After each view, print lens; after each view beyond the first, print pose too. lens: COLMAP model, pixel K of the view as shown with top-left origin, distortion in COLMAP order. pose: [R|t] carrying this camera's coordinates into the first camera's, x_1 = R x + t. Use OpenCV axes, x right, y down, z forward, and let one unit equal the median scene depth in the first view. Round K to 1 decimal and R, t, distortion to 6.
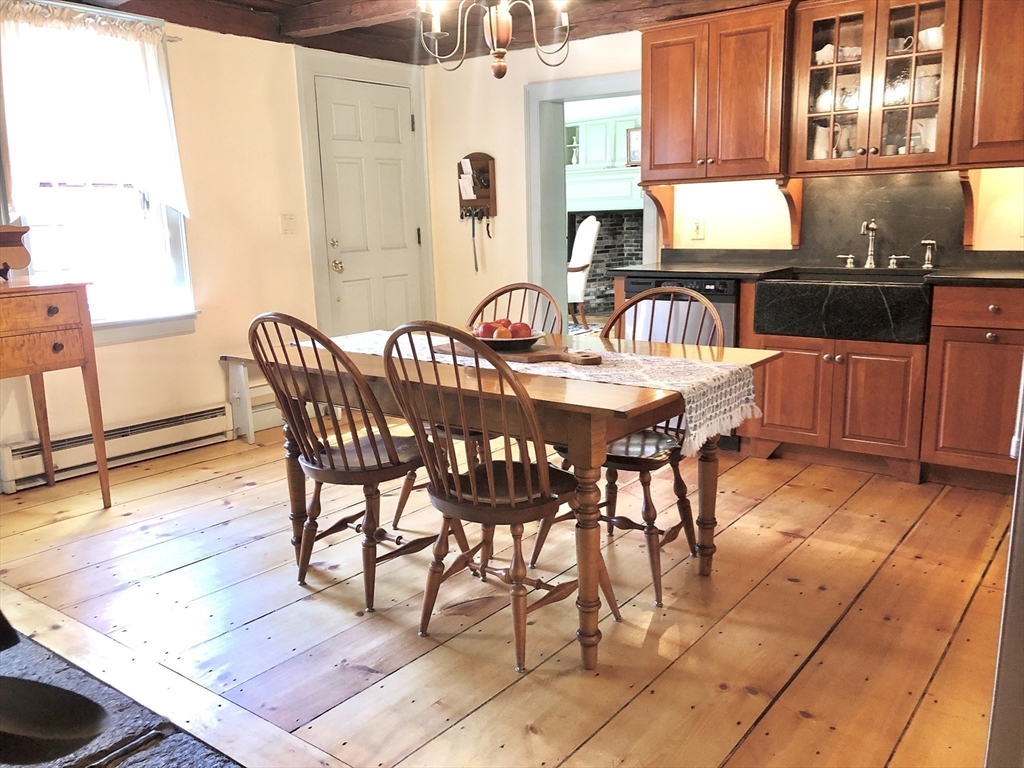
lens RADIAL K [[841.2, 0, 512.0], [0, 841.2, 384.0], [0, 0, 1]] dist [0.042203, -0.041900]
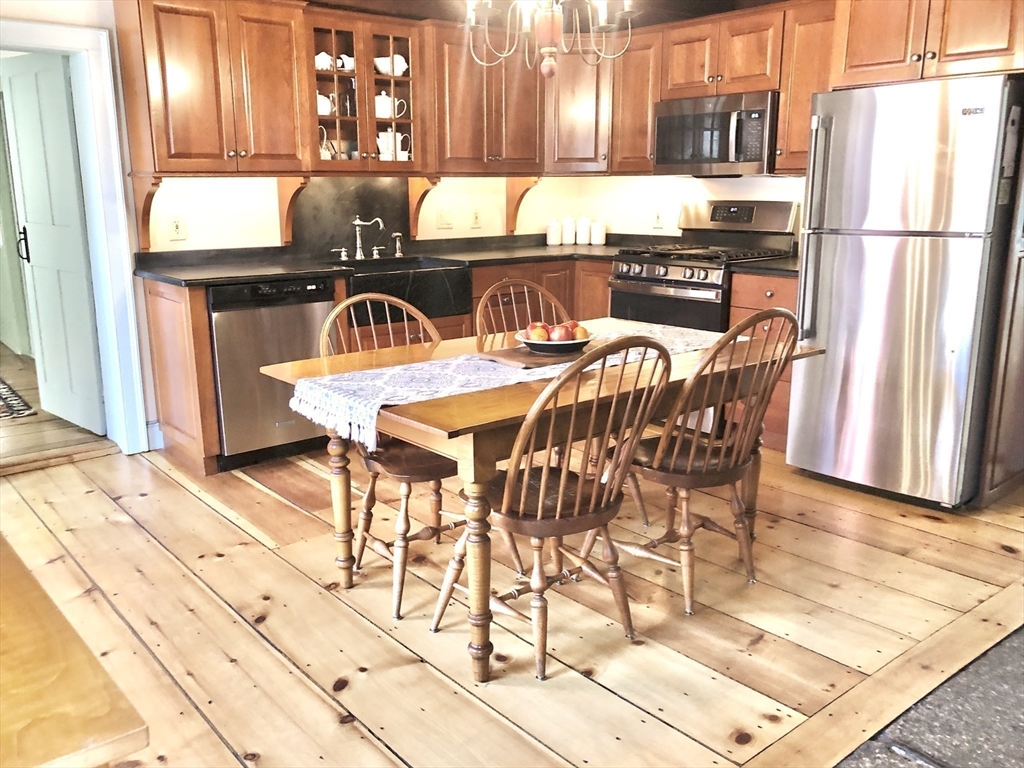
lens RADIAL K [[889.4, 0, 512.0], [0, 889.4, 384.0], [0, 0, 1]] dist [0.042002, -0.004893]
pose [[0.220756, -0.192676, 0.956108, -0.706368], [0.193480, 0.969462, 0.150694, -0.116079], [-0.955946, 0.151721, 0.251293, 0.536156]]
